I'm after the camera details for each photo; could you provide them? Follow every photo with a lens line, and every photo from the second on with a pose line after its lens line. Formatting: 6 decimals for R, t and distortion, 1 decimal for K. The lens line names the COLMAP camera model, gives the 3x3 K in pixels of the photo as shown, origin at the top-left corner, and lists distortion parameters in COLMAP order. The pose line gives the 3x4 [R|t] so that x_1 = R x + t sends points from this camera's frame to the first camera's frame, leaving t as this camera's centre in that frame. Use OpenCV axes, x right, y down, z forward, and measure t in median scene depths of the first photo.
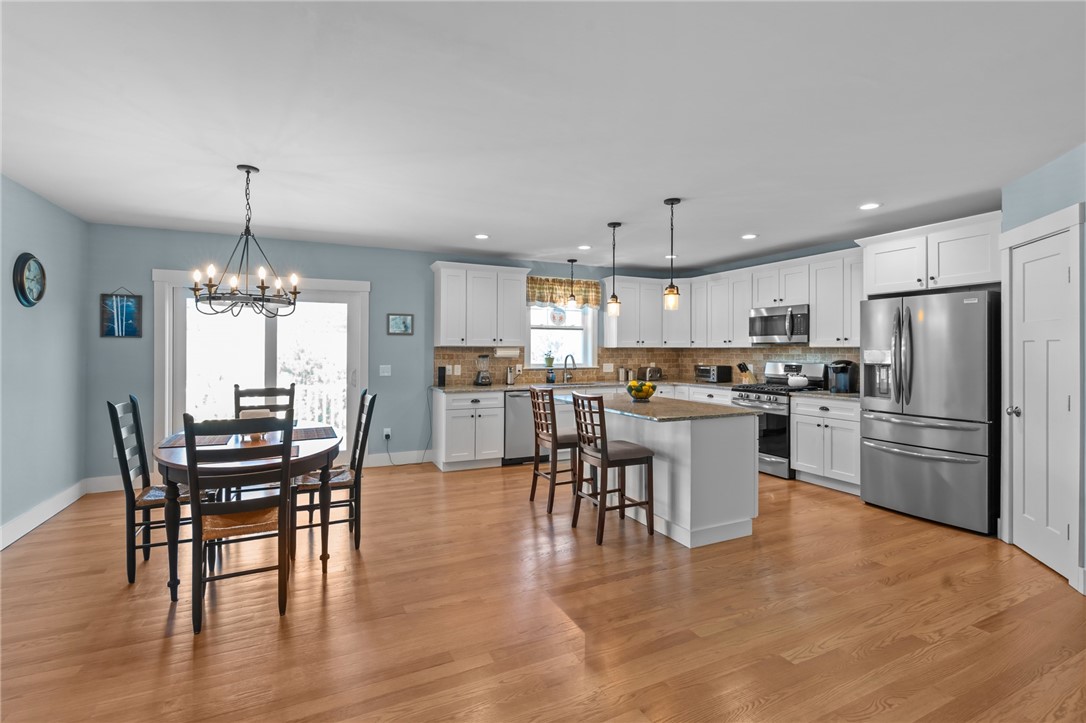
lens RADIAL K [[502.9, 0, 550.5], [0, 502.9, 349.0], [0, 0, 1]] dist [-0.003353, -0.000107]
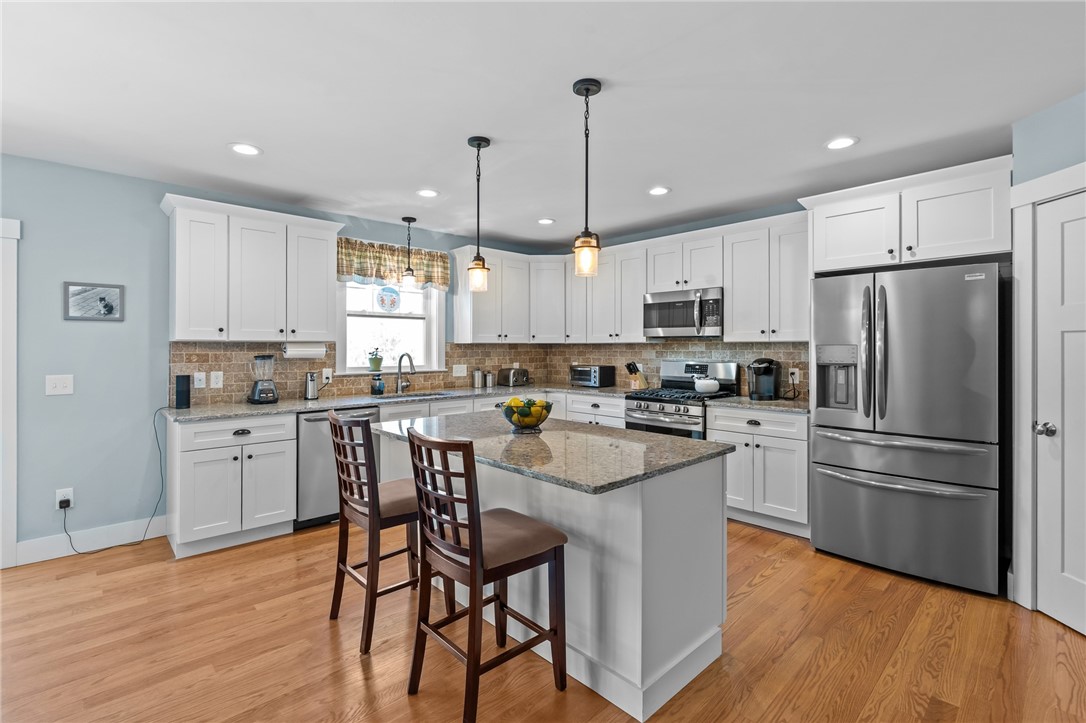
lens RADIAL K [[497.8, 0, 545.4], [0, 497.8, 346.9], [0, 0, 1]] dist [-0.004491, 0.000109]
pose [[0.953056, -0.003069, 0.302778, 0.015469], [0.002643, 0.999995, 0.001816, 0.001824], [-0.302782, -0.000931, 0.953060, 0.317520]]
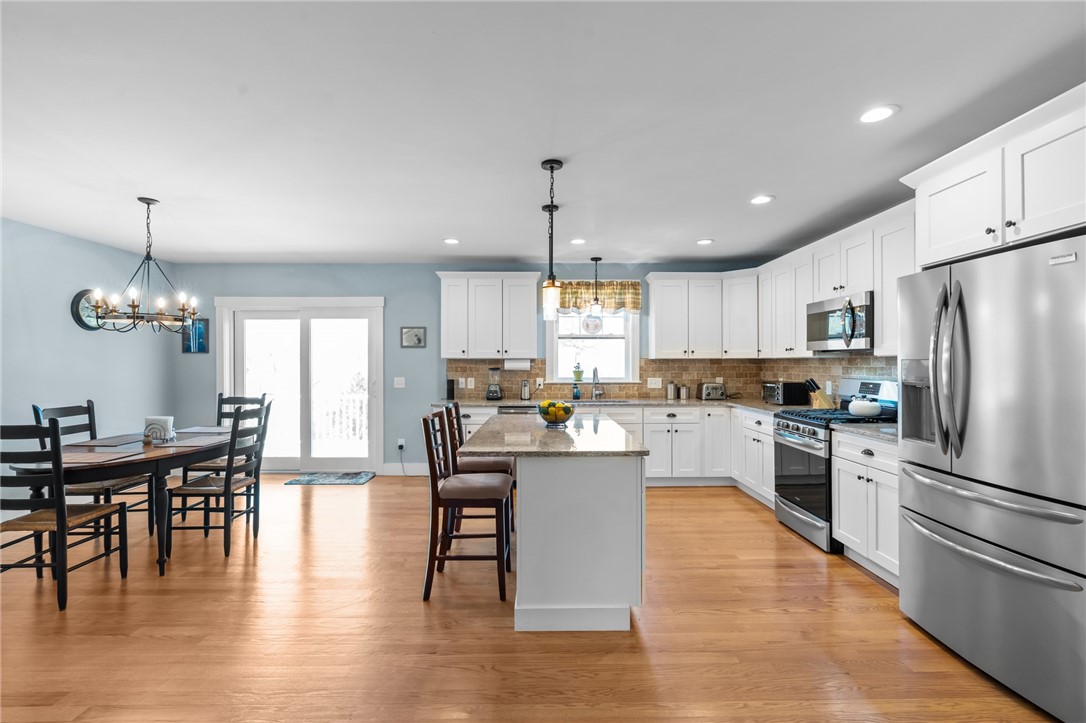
lens RADIAL K [[492.5, 0, 545.0], [0, 492.5, 362.3], [0, 0, 1]] dist [-0.003453, 0.000043]
pose [[0.902973, -0.003515, -0.429683, 0.370713], [0.003853, 0.999993, -0.000082, 0.002545], [0.429680, -0.001581, 0.902980, 0.219429]]
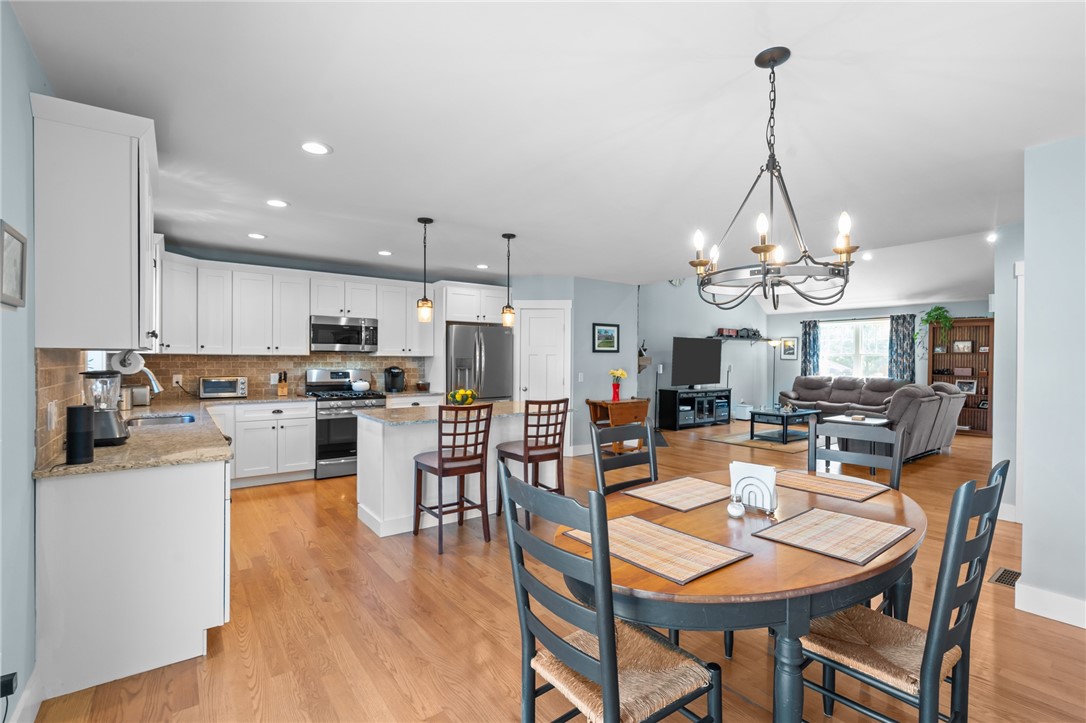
lens RADIAL K [[492.5, 0, 545.0], [0, 492.5, 362.3], [0, 0, 1]] dist [-0.003453, 0.000043]
pose [[-0.190322, -0.009384, 0.981677, -0.628152], [-0.007615, 0.999938, 0.008082, -0.000736], [-0.981692, -0.005937, -0.190382, 0.765505]]
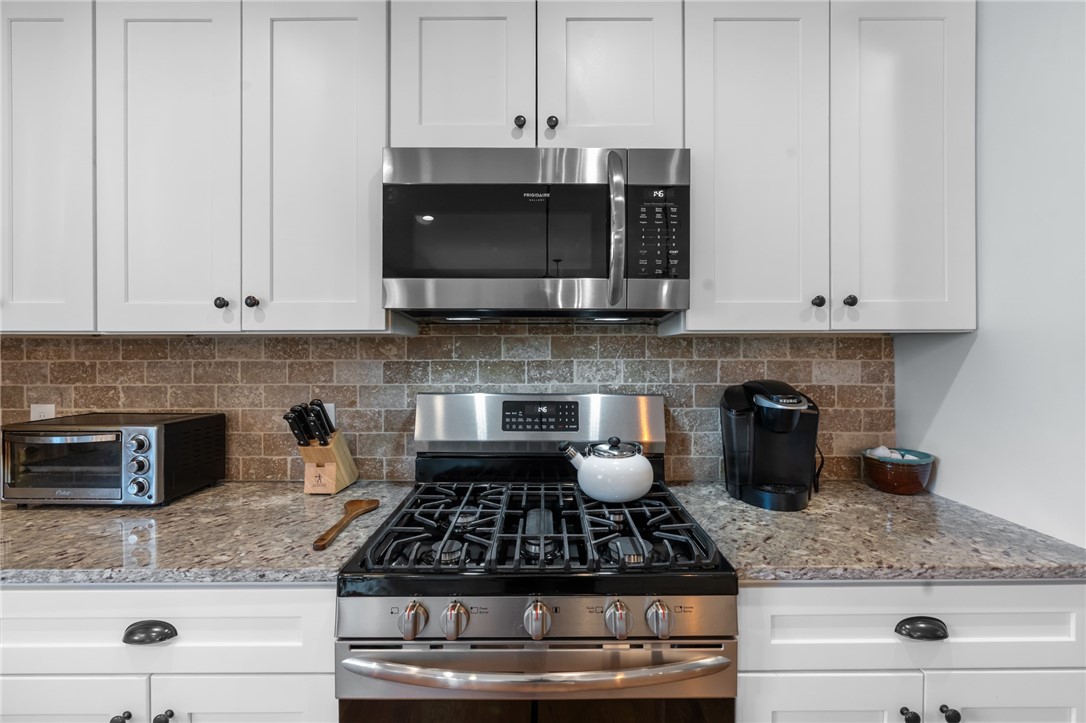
lens RADIAL K [[483.4, 0, 547.5], [0, 483.4, 358.1], [0, 0, 1]] dist [-0.003597, -0.000193]
pose [[0.433334, -0.011988, 0.901154, 0.254124], [0.000923, 0.999917, 0.012858, 0.005422], [-0.901233, -0.004740, 0.433309, 0.880899]]
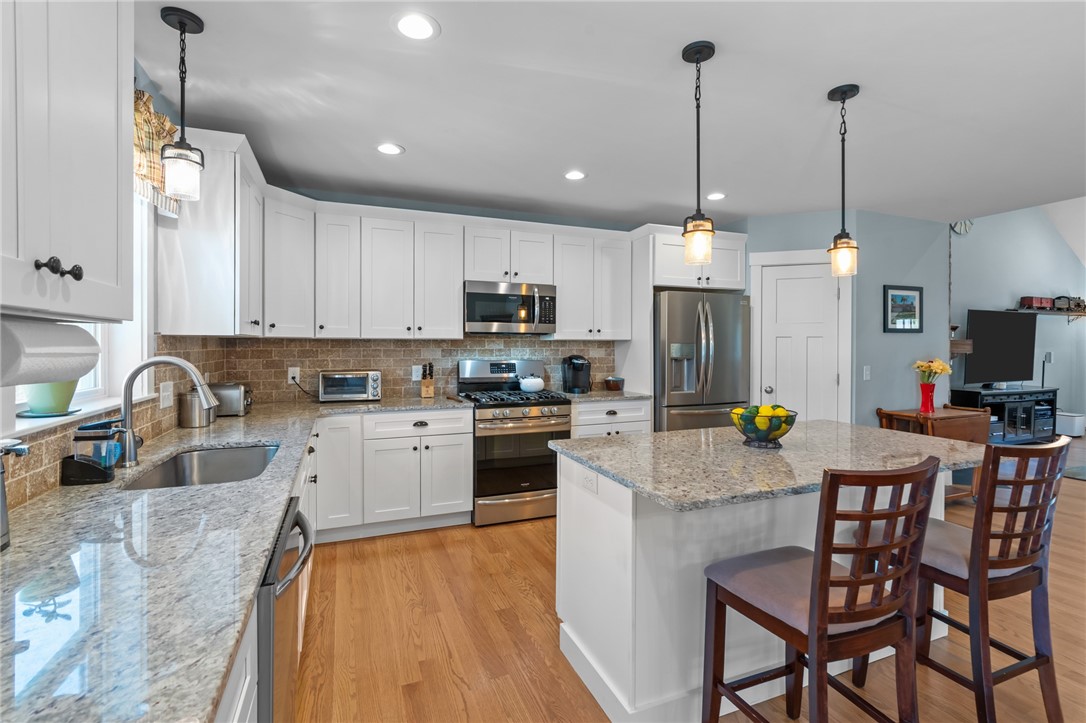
lens RADIAL K [[497.8, 0, 545.4], [0, 497.8, 346.9], [0, 0, 1]] dist [-0.004491, 0.000109]
pose [[0.066358, -0.005514, 0.997781, -0.245620], [-0.003136, 0.999979, 0.005735, 0.003160], [-0.997791, -0.003509, 0.066339, 0.882805]]
